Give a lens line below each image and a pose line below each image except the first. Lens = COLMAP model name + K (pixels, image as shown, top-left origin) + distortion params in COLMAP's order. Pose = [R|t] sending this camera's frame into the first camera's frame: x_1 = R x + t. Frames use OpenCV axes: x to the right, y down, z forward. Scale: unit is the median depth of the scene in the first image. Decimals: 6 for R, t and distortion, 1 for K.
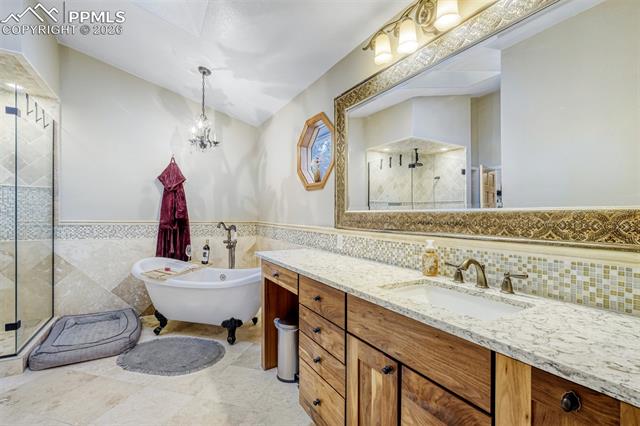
lens RADIAL K [[284.2, 0, 317.6], [0, 284.2, 213.7], [0, 0, 1]] dist [0.001187, 0.000648]
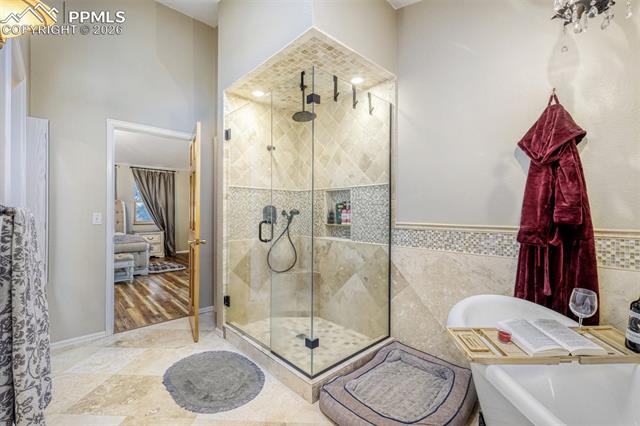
lens RADIAL K [[284.2, 0, 314.2], [0, 284.2, 216.3], [0, 0, 1]] dist [0.001187, 0.000648]
pose [[0.215123, -0.001807, -0.976585, -0.138029], [0.010814, 0.999941, 0.000532, 0.002599], [0.976527, -0.010675, 0.215129, 0.542576]]
